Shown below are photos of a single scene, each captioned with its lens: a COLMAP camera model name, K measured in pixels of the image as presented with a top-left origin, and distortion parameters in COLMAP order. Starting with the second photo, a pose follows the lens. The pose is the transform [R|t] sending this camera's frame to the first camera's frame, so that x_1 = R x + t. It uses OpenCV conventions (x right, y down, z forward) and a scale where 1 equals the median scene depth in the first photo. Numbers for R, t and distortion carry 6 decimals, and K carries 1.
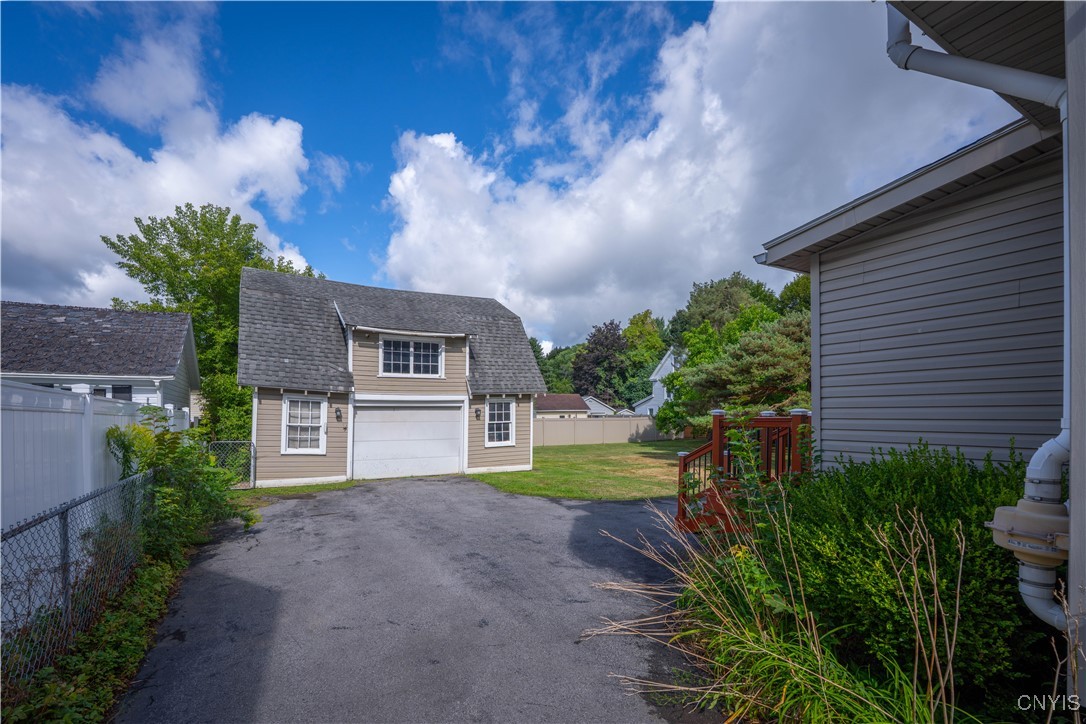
lens RADIAL K [[468.1, 0, 506.0], [0, 468.1, 418.8], [0, 0, 1]] dist [-0.000341, -0.000159]
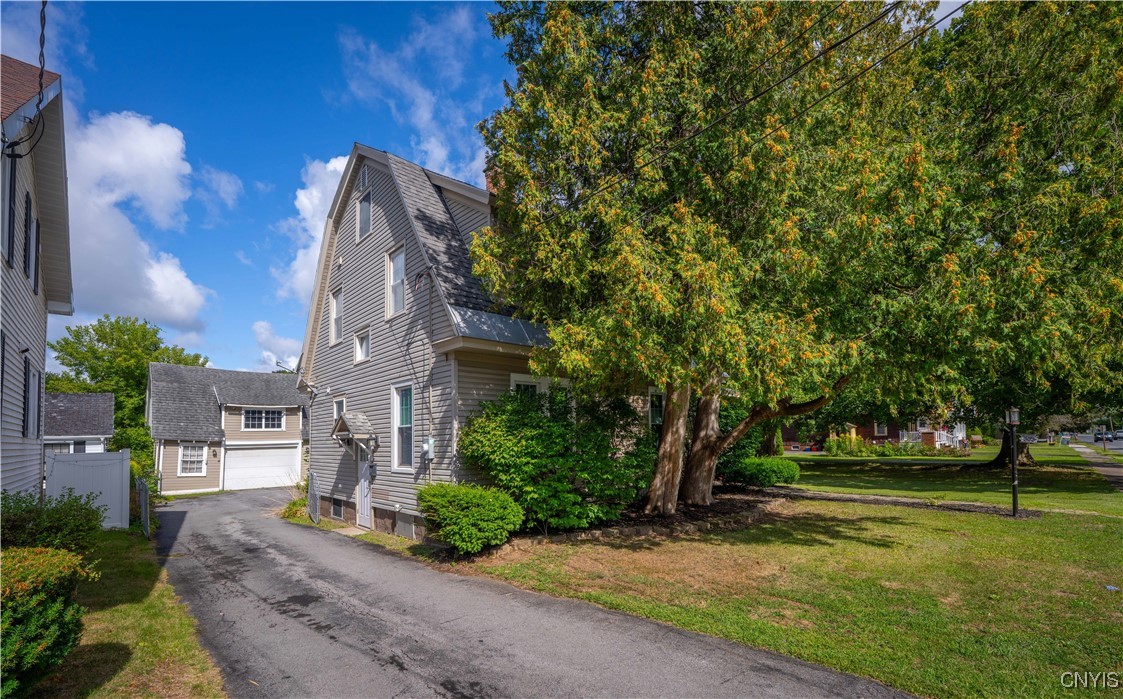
lens RADIAL K [[492.9, 0, 557.3], [0, 492.9, 417.3], [0, 0, 1]] dist [-0.000689, 0.000049]
pose [[0.970217, -0.005049, 0.242184, 0.394748], [0.018628, 0.998377, -0.053815, -0.018378], [-0.241519, 0.056724, 0.968737, -0.990626]]
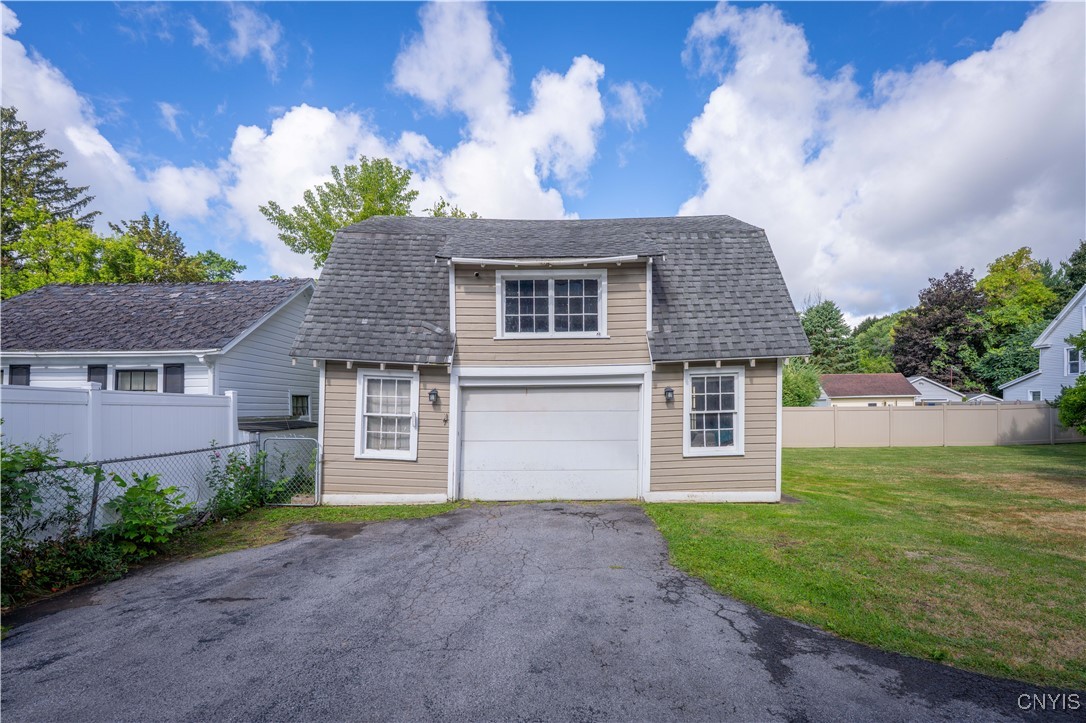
lens RADIAL K [[473.5, 0, 560.5], [0, 473.5, 408.4], [0, 0, 1]] dist [-0.009382, -0.000742]
pose [[0.888053, -0.000720, -0.459740, 0.087438], [0.000912, 1.000000, 0.000197, 0.002841], [0.459740, -0.000594, 0.888054, 0.435393]]
